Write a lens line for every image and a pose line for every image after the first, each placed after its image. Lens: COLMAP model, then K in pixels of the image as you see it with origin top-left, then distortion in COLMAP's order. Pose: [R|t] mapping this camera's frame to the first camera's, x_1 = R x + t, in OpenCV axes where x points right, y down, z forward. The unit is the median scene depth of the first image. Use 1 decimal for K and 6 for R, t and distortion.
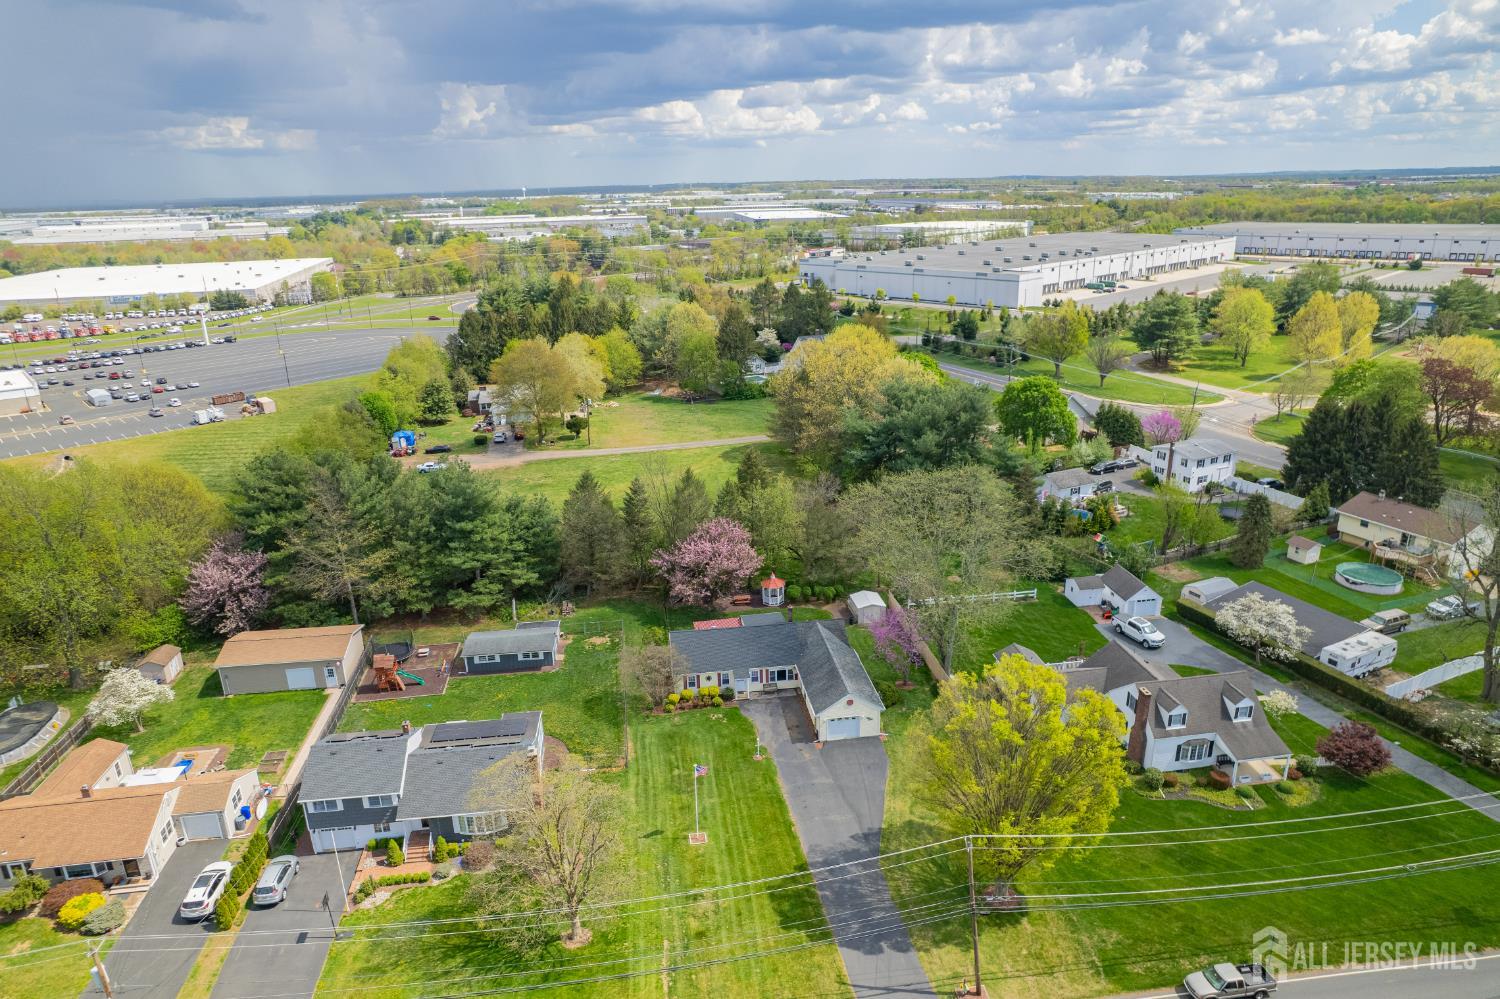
lens RADIAL K [[960.3, 0, 750.0], [0, 960.3, 499.5], [0, 0, 1]] dist [-0.087758, 0.079386]
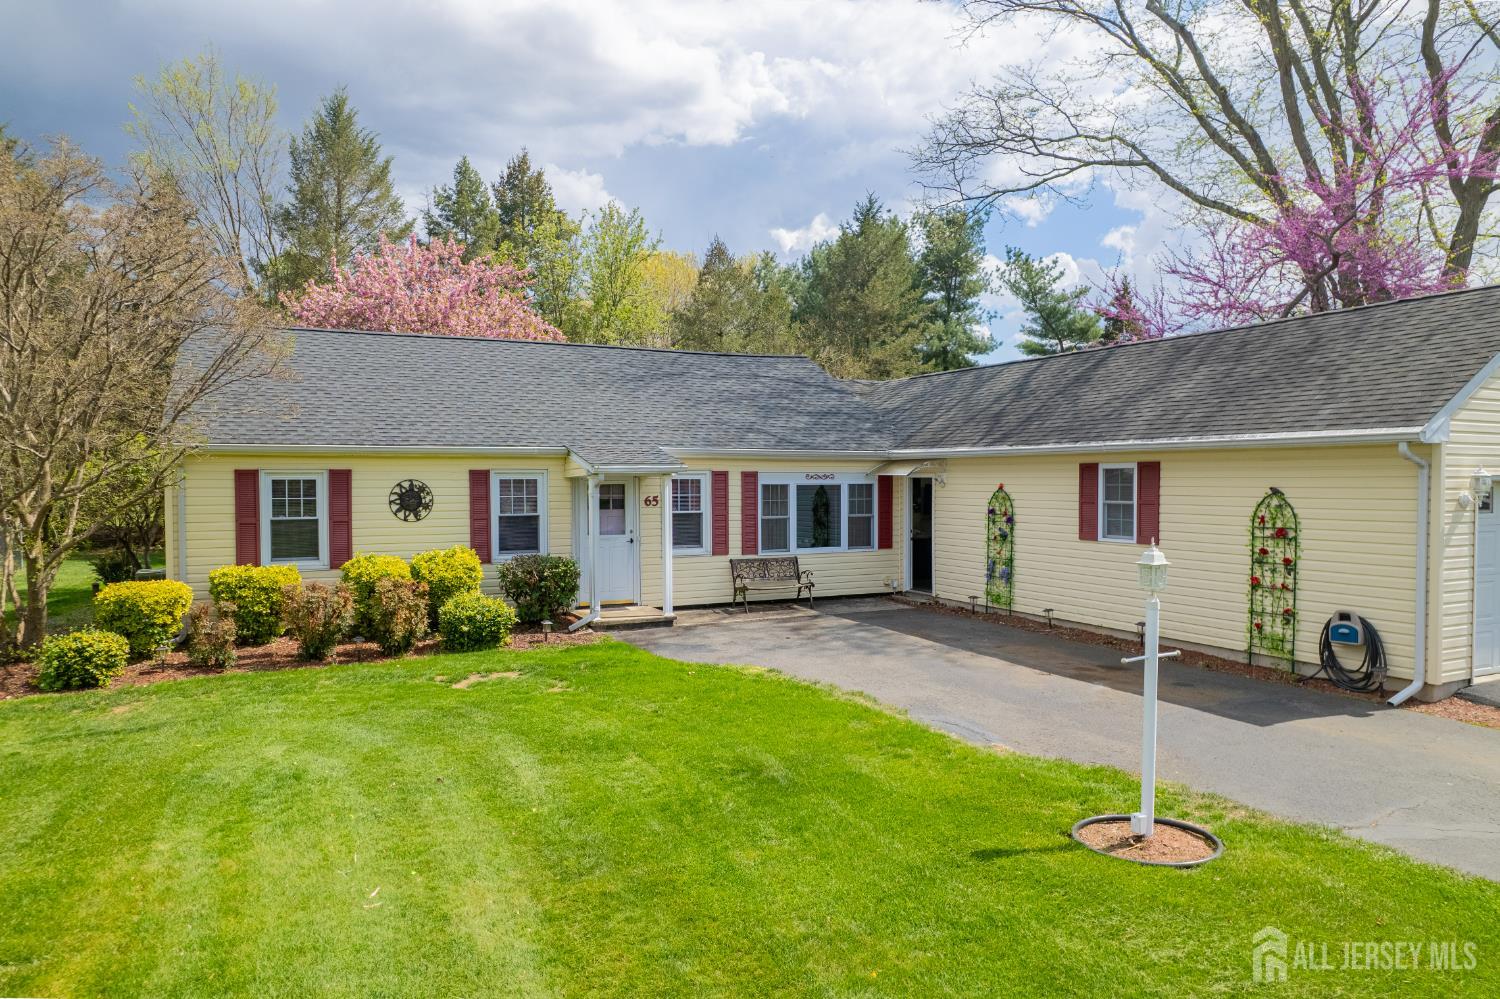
lens RADIAL K [[980.2, 0, 750.0], [0, 980.2, 499.5], [0, 0, 1]] dist [-0.092113, 0.084122]
pose [[0.947826, 0.015857, 0.318394, -0.052191], [0.082290, 0.952744, -0.292418, 0.301273], [-0.307985, 0.303362, 0.901730, 1.063083]]
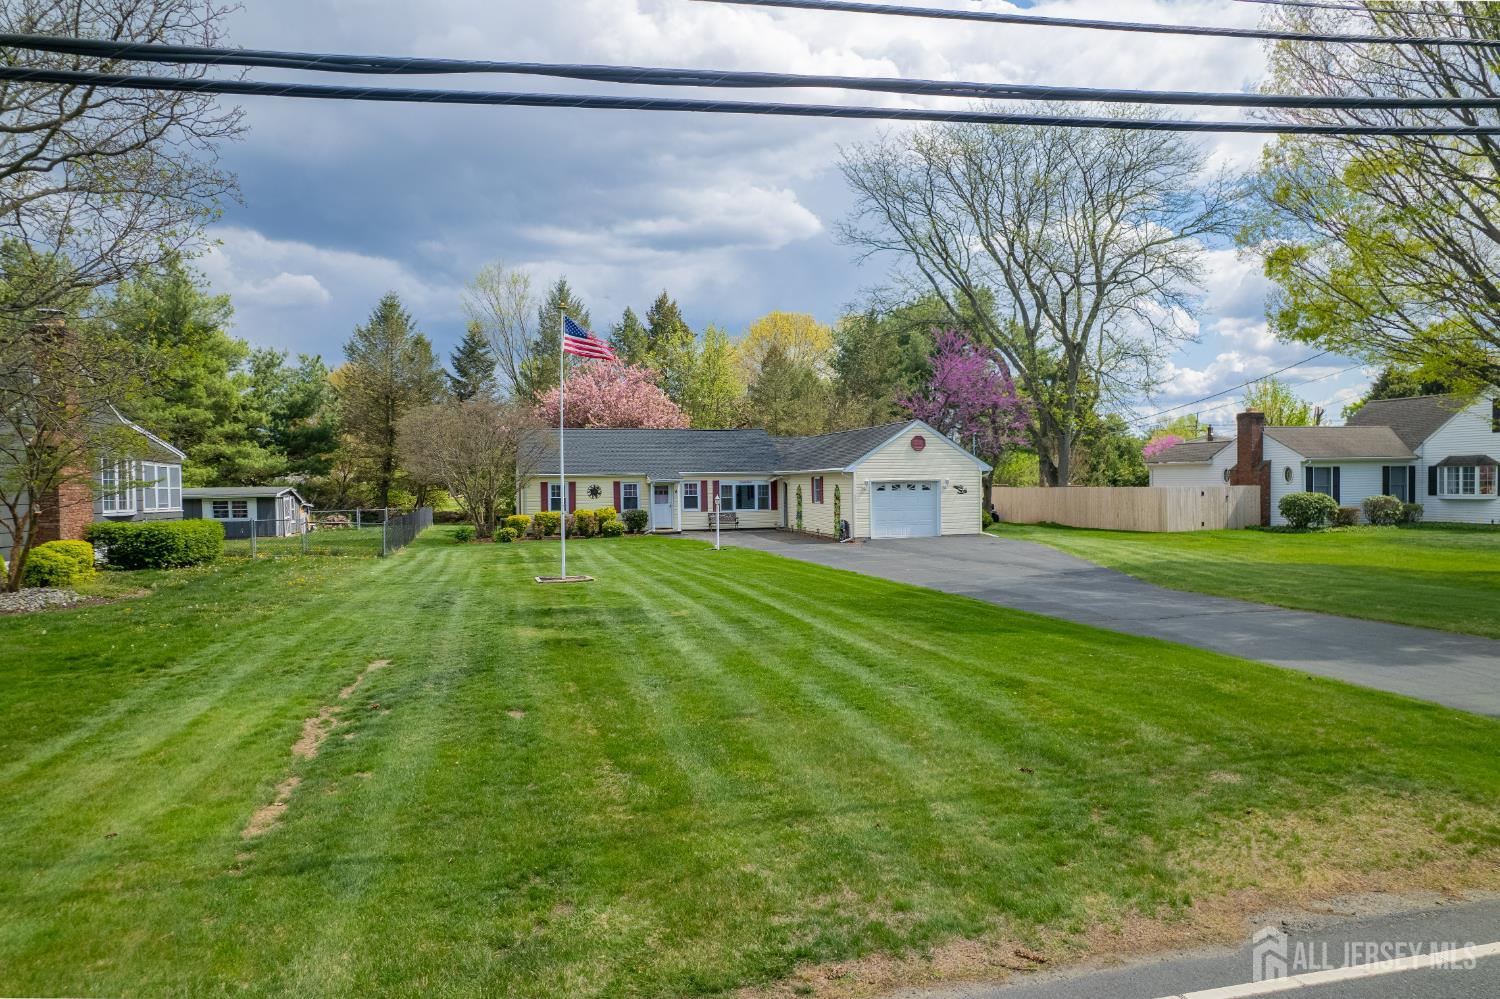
lens RADIAL K [[960.3, 0, 750.0], [0, 960.3, 499.5], [0, 0, 1]] dist [-0.087758, 0.079386]
pose [[0.991911, 0.008998, 0.126614, -0.033990], [0.030413, 0.951582, -0.305886, 0.428281], [-0.123236, 0.307262, 0.943612, 0.688759]]
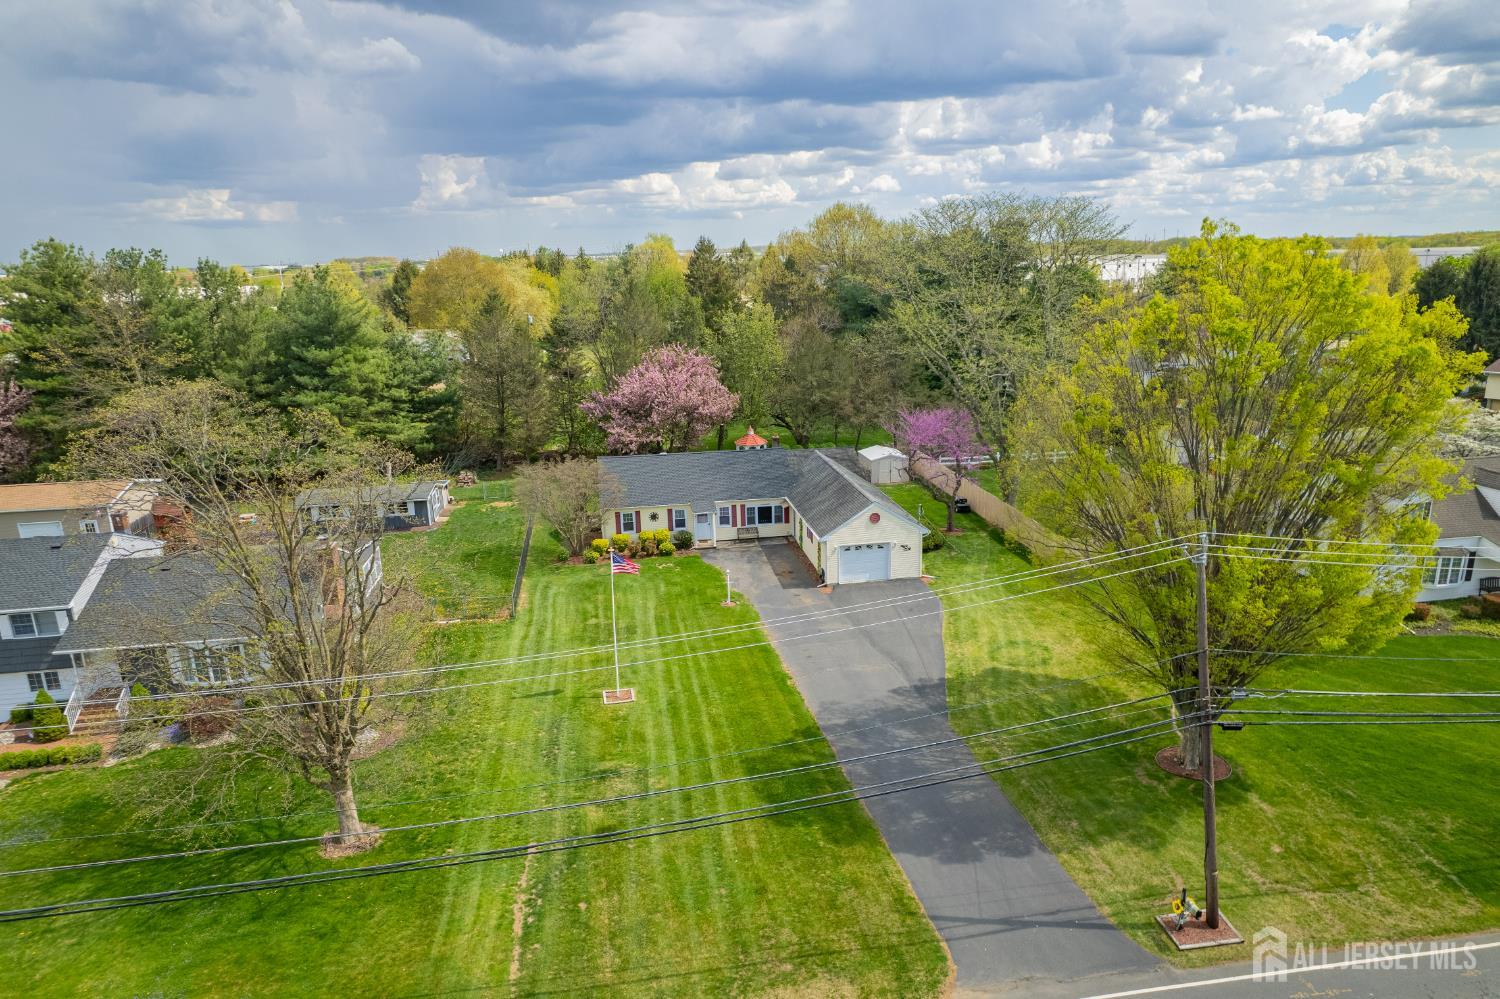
lens RADIAL K [[960.3, 0, 750.0], [0, 960.3, 499.5], [0, 0, 1]] dist [-0.087758, 0.079386]
pose [[0.999733, -0.006487, 0.022171, 0.010368], [0.008079, 0.997336, -0.072493, 0.282665], [-0.021642, 0.072652, 0.997122, 0.433537]]
